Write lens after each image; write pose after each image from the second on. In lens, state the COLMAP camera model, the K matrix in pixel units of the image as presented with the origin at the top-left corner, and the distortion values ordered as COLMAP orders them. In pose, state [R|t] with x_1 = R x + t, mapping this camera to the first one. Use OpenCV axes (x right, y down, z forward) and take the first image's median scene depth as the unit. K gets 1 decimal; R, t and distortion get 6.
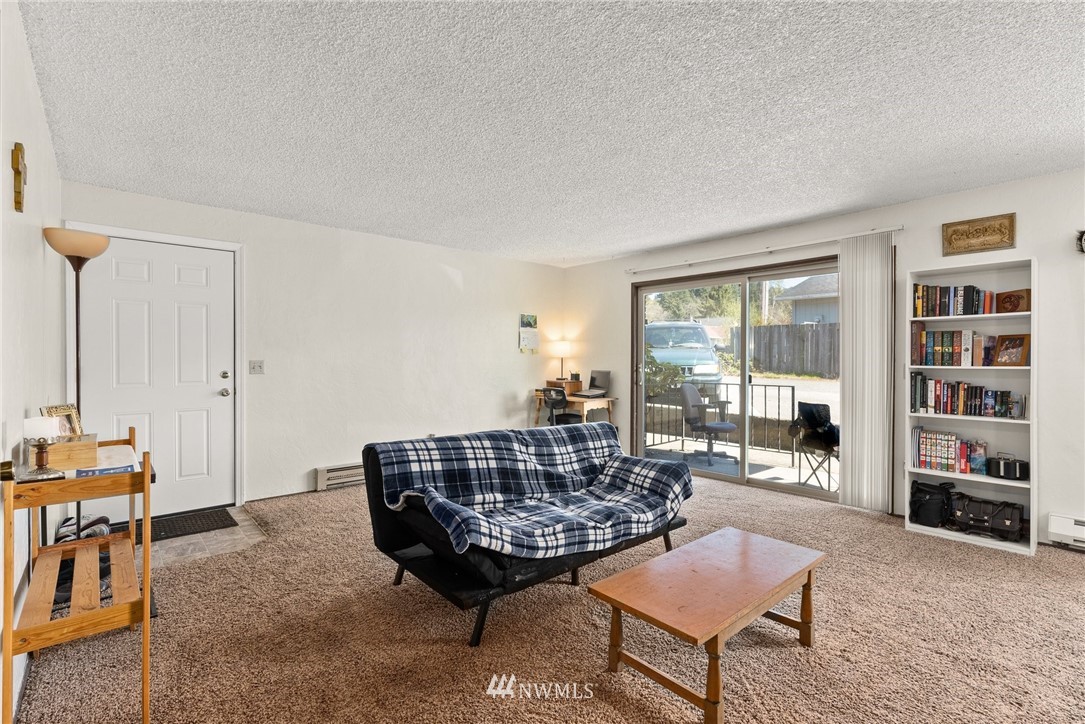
lens RADIAL K [[490.3, 0, 542.6], [0, 490.3, 361.9], [0, 0, 1]] dist [-0.010687, 0.000982]
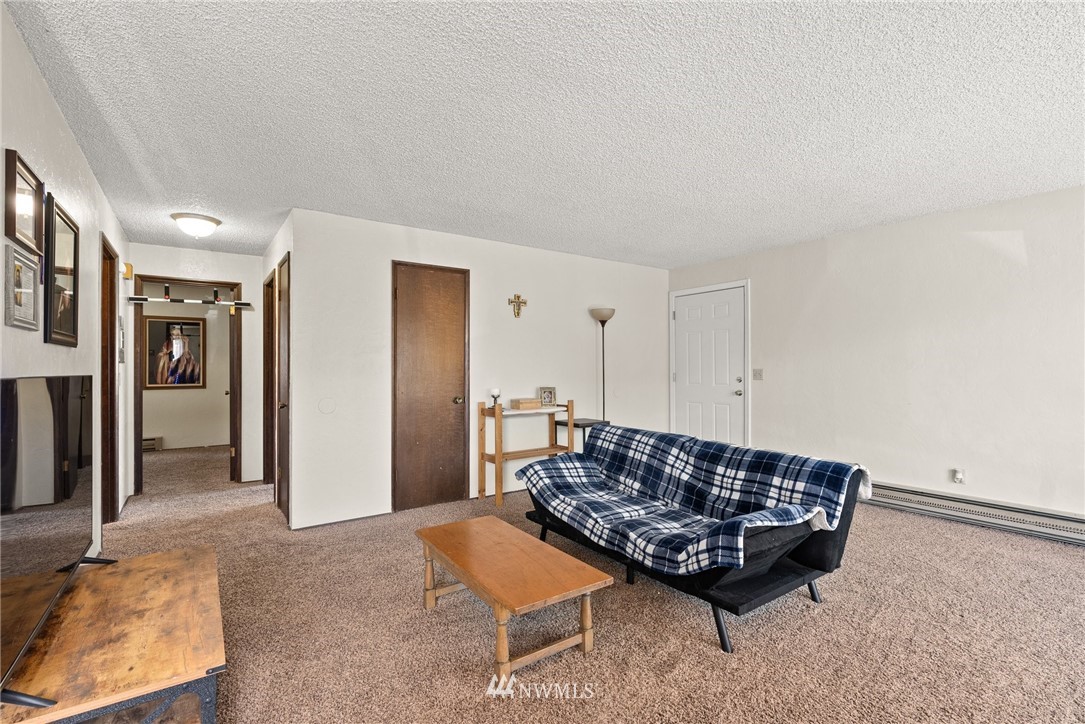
lens RADIAL K [[490.3, 0, 544.6], [0, 490.3, 364.6], [0, 0, 1]] dist [-0.010687, 0.000982]
pose [[-0.103721, -0.007650, -0.994577, 1.196826], [-0.001897, 0.999970, -0.007494, -0.006272], [0.994605, 0.001109, -0.103732, 0.975111]]
